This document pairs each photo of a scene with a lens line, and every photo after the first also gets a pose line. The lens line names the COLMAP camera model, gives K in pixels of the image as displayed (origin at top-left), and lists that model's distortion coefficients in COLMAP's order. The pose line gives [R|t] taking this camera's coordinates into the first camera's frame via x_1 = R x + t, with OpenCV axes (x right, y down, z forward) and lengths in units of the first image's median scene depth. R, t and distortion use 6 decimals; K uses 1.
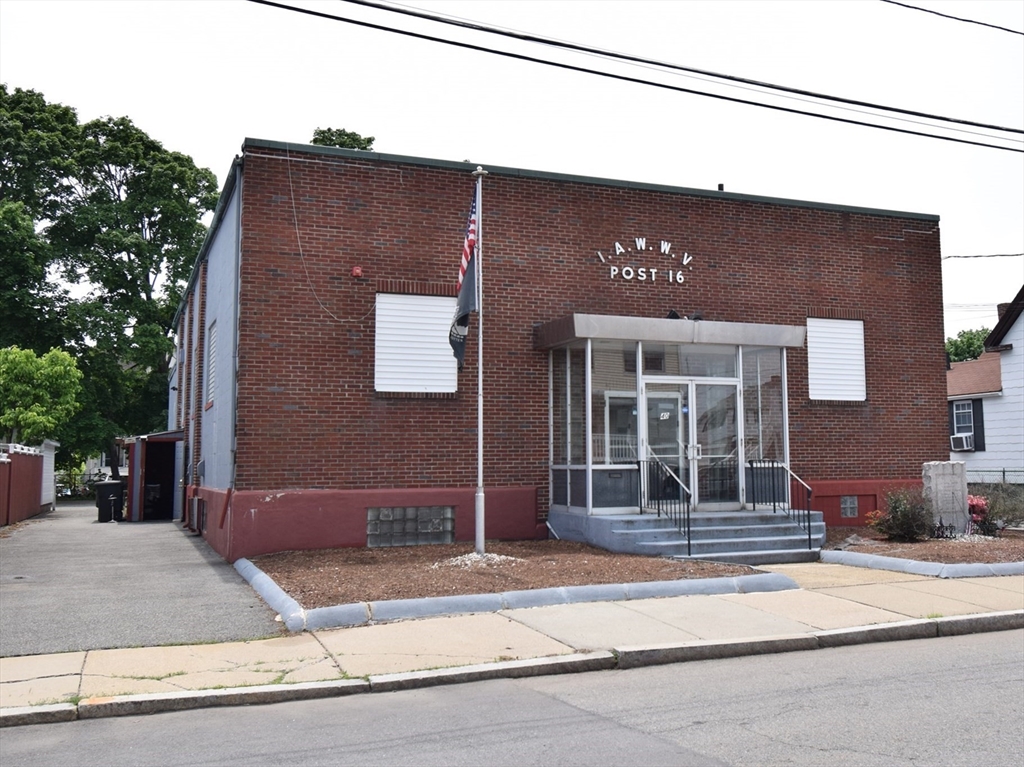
lens RADIAL K [[850.7, 0, 511.0], [0, 850.7, 393.8], [0, 0, 1]] dist [-0.001435, -0.010580]
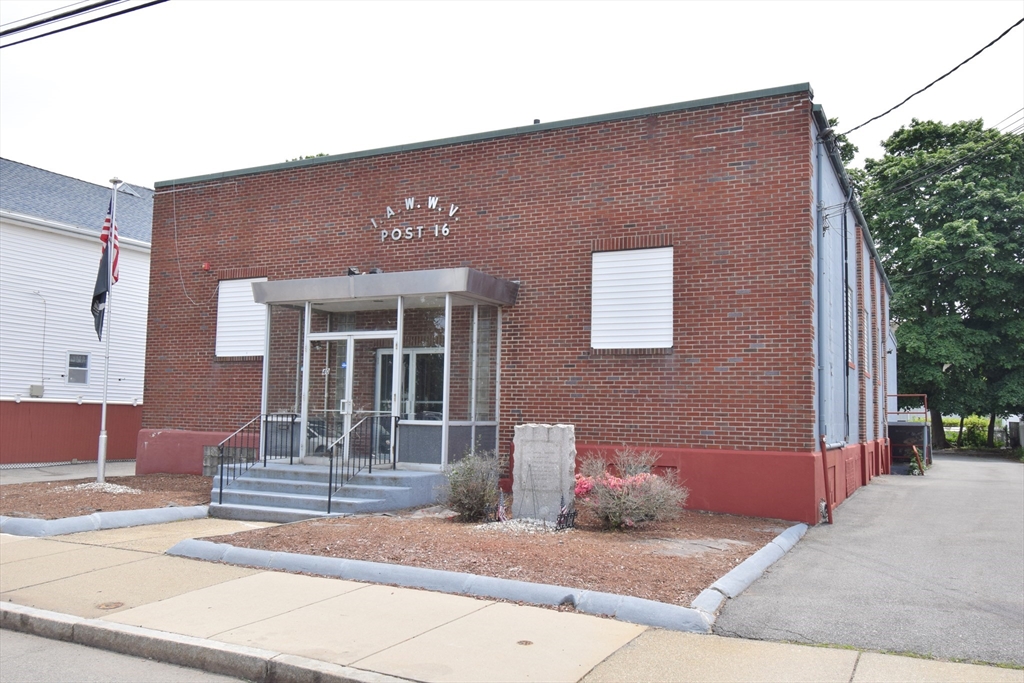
lens RADIAL K [[861.3, 0, 509.7], [0, 861.3, 336.0], [0, 0, 1]] dist [-0.021684, -0.001926]
pose [[0.689449, -0.044866, -0.722943, 0.966114], [0.033394, 0.998987, -0.030151, 0.017699], [0.723564, -0.003355, 0.690249, 0.369304]]
